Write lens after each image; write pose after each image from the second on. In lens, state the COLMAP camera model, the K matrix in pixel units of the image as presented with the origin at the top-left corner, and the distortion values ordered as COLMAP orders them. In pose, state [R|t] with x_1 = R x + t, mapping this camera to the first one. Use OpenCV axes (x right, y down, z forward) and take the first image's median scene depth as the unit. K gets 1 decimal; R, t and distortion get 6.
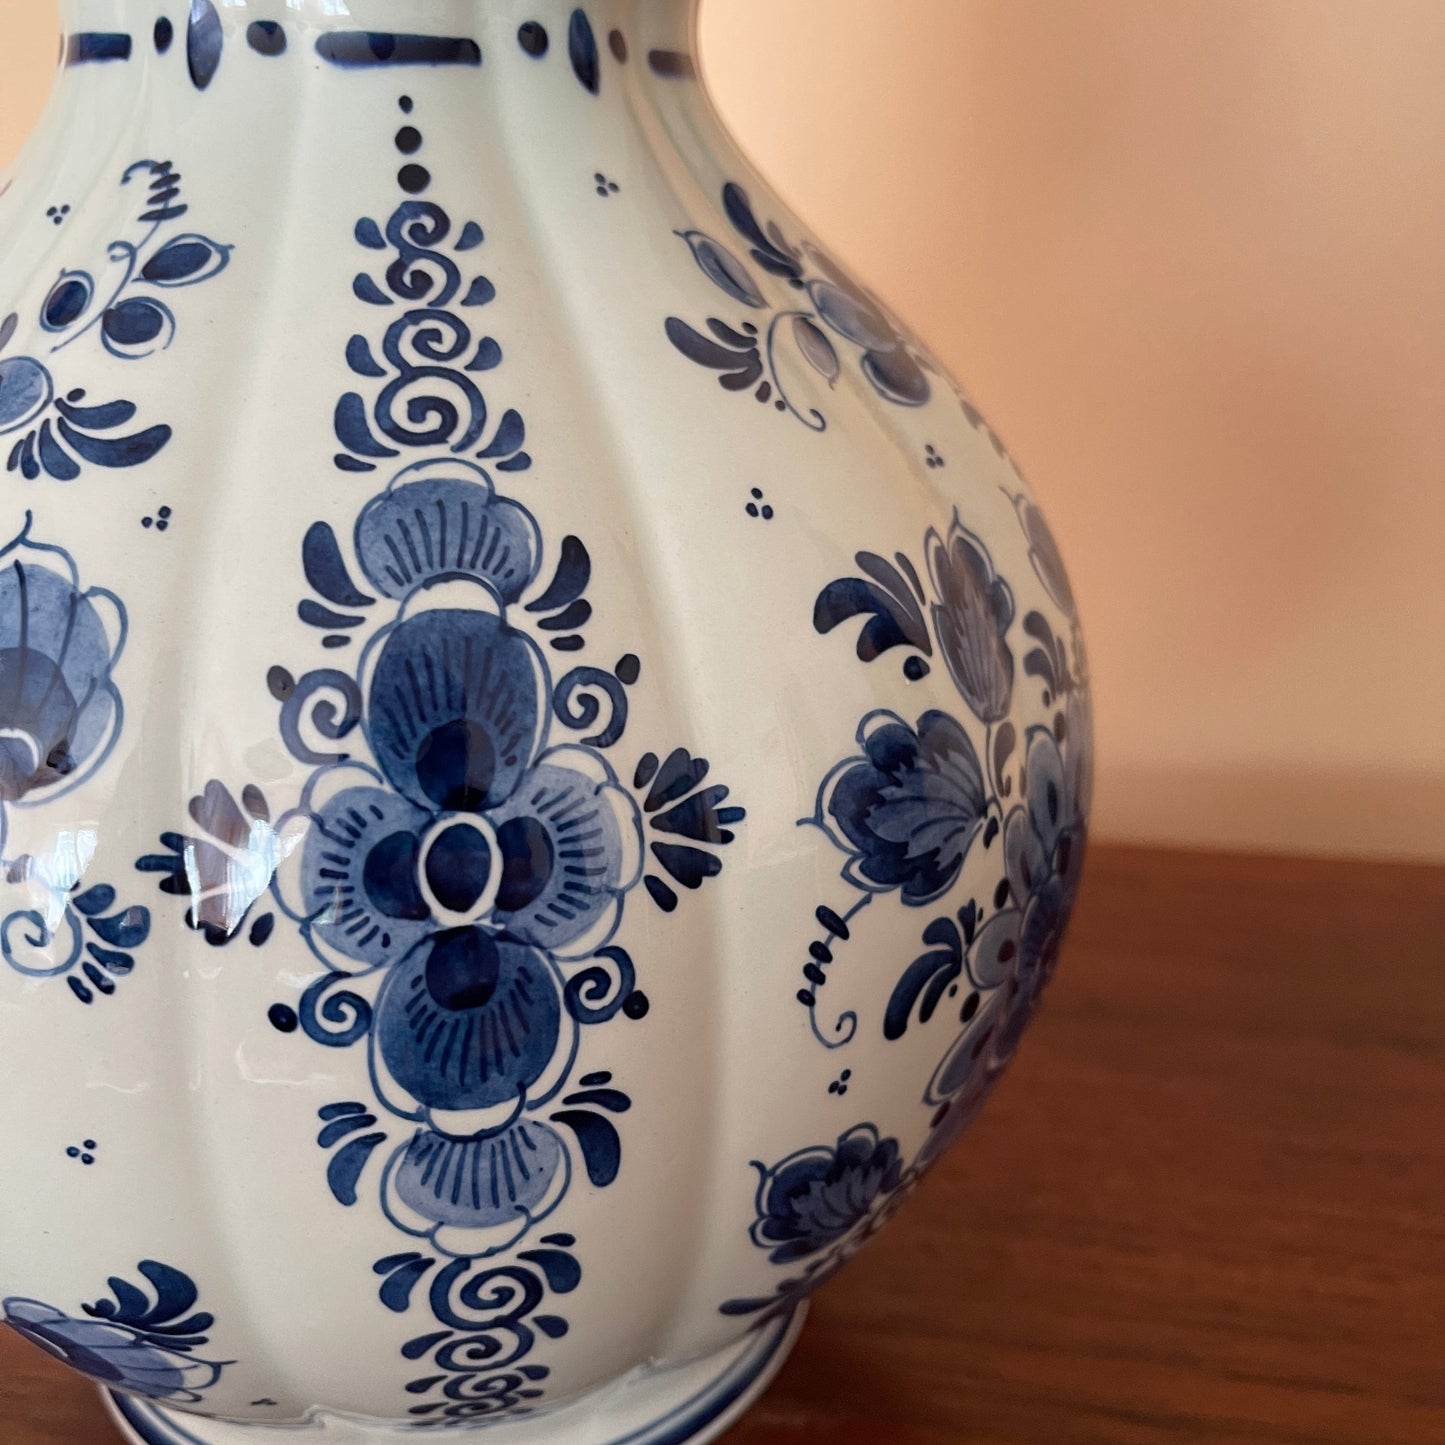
lens RADIAL K [[1557.1, 0, 722.9], [0, 1557.1, 738.6], [0, 0, 1]] dist [0.024339, -0.128674]
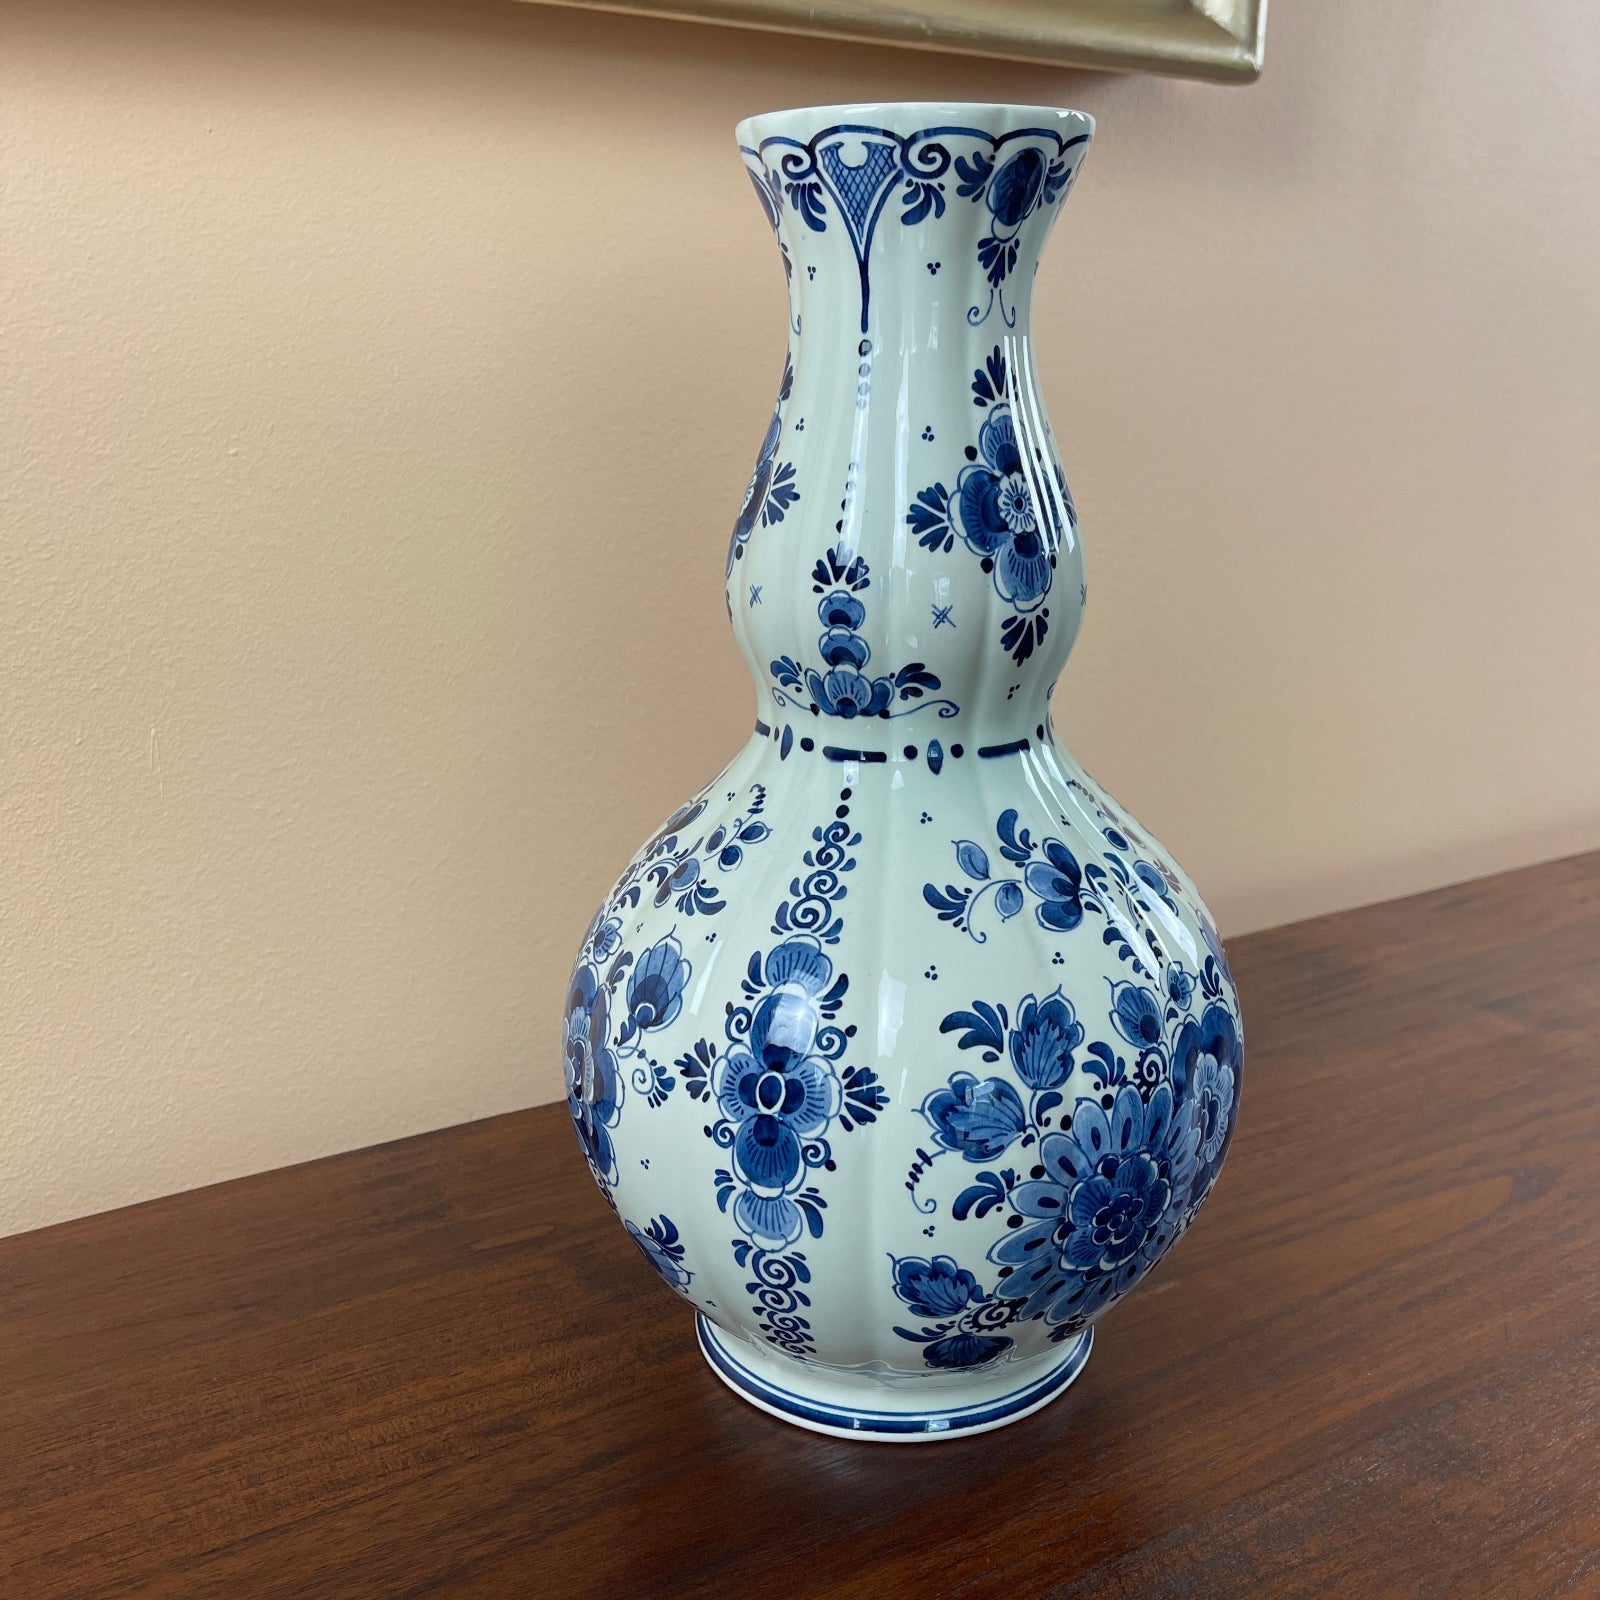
lens RADIAL K [[1640.8, 0, 801.5], [0, 1640.8, 814.8], [0, 0, 1]] dist [0.128835, -0.385568]
pose [[0.824263, 0.154850, -0.544621, 1.237082], [-0.196440, 0.980340, -0.018569, -0.314997], [0.531039, 0.122291, 0.838476, -1.282914]]
